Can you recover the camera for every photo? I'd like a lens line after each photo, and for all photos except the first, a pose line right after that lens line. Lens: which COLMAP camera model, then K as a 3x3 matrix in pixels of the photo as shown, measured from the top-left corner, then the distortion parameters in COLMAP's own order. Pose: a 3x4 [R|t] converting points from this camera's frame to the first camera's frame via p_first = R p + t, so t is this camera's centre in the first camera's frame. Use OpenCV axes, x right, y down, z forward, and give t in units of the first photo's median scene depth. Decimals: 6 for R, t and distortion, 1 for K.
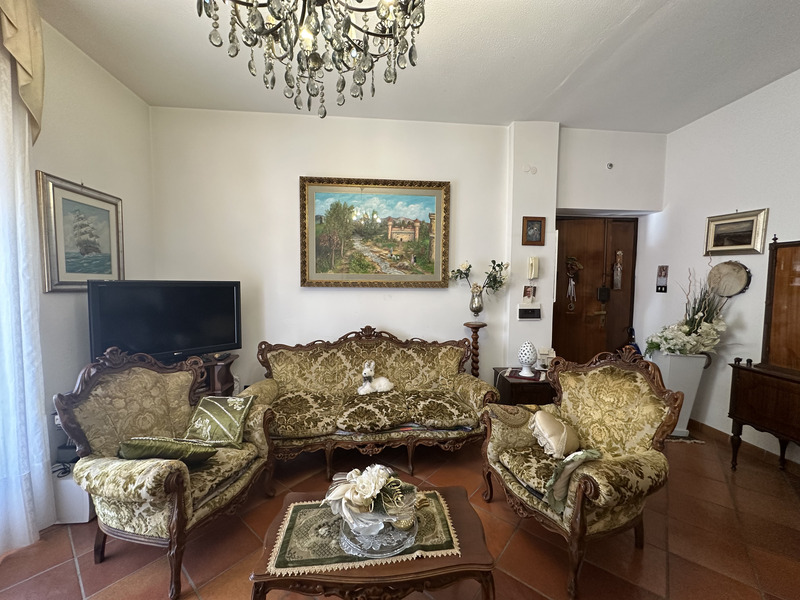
lens RADIAL K [[321.1, 0, 400.0], [0, 321.1, 300.0], [0, 0, 1]] dist [0.000280, 0.000251]
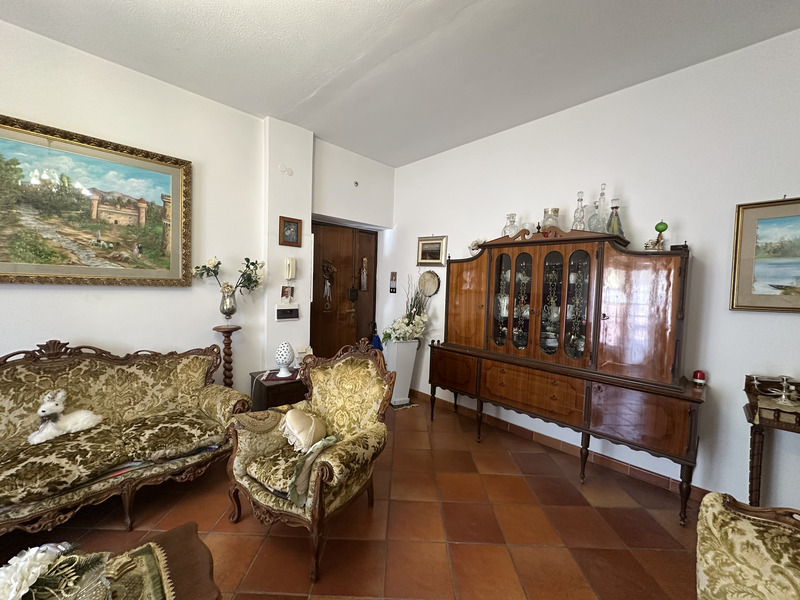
lens RADIAL K [[321.1, 0, 400.0], [0, 321.1, 300.0], [0, 0, 1]] dist [0.000280, 0.000251]
pose [[0.781235, -0.010798, 0.624143, 0.057096], [0.010990, 0.999933, 0.003543, -0.000429], [-0.624140, 0.004091, 0.781302, -0.004044]]
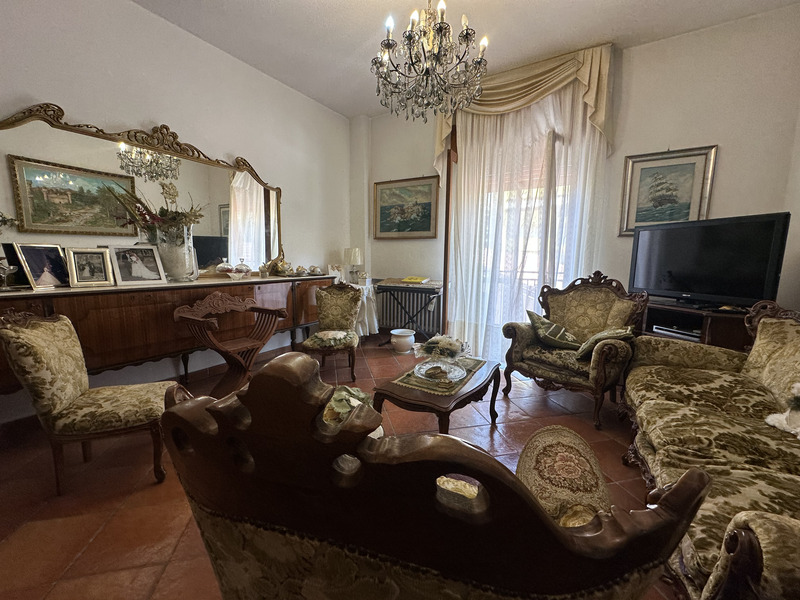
lens RADIAL K [[321.1, 0, 400.0], [0, 321.1, 300.0], [0, 0, 1]] dist [0.000280, 0.000251]
pose [[-0.606464, 0.091219, -0.789861, 0.570881], [-0.056020, 0.986027, 0.156886, 0.067308], [0.793135, 0.139394, -0.592880, 0.801580]]
